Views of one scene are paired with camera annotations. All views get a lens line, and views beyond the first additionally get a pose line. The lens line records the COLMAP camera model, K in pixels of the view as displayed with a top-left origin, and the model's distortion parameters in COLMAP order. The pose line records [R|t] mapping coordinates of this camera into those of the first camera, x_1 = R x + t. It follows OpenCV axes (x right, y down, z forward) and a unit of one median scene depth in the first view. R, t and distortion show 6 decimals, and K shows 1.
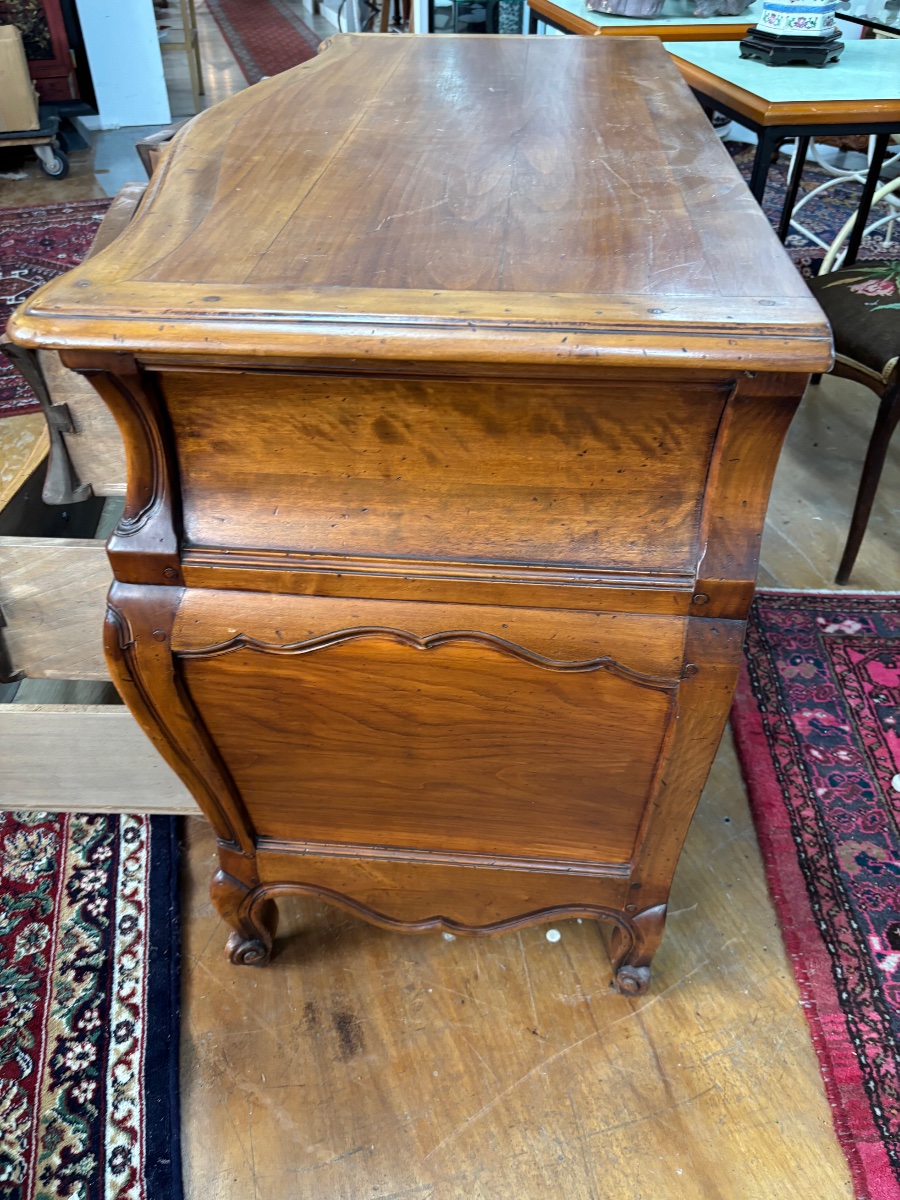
lens RADIAL K [[973.8, 0, 452.9], [0, 973.8, 597.7], [0, 0, 1]] dist [0.013662, -0.060162]
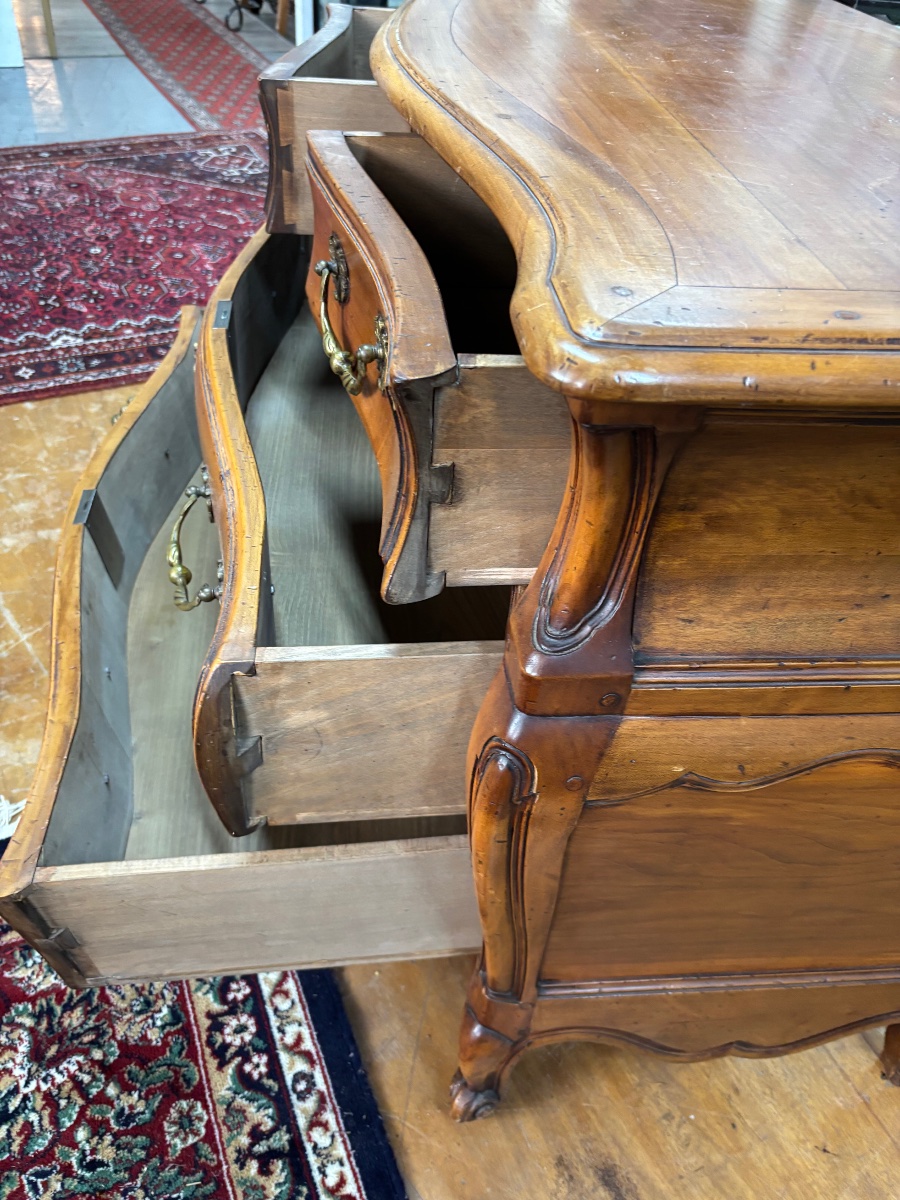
lens RADIAL K [[973.8, 0, 447.9], [0, 973.8, 593.5], [0, 0, 1]] dist [0.013662, -0.060162]
pose [[0.983966, -0.061950, 0.167253, -0.346150], [0.057177, 0.997811, 0.033213, -0.088109], [-0.168945, -0.023117, 0.985354, 0.223130]]
